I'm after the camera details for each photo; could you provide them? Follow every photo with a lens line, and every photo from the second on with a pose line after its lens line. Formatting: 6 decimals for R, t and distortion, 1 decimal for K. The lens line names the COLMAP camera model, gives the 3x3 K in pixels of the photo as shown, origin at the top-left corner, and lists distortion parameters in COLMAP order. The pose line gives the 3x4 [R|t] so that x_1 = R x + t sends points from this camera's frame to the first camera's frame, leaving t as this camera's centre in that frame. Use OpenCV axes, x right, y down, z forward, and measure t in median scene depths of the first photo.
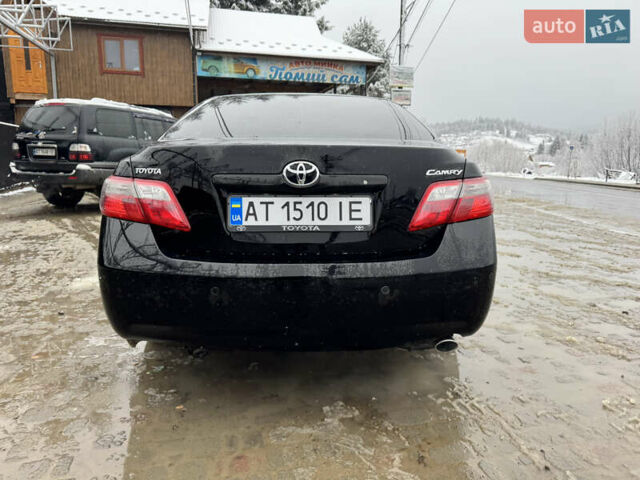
lens RADIAL K [[462.5, 0, 320.0], [0, 462.5, 240.0], [0, 0, 1]] dist [0.055547, -0.062698]
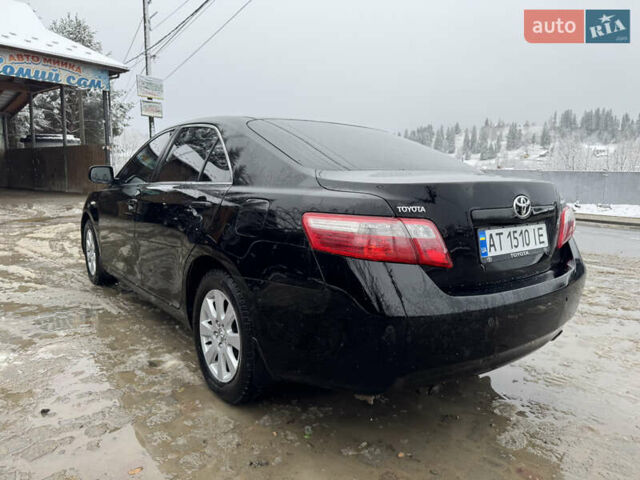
lens RADIAL K [[462.5, 0, 320.0], [0, 462.5, 240.0], [0, 0, 1]] dist [0.055547, -0.062698]
pose [[0.809850, -0.075552, 0.581752, -1.094401], [0.090604, 0.995882, 0.003205, -0.107172], [-0.579598, 0.050113, 0.813360, 0.347586]]
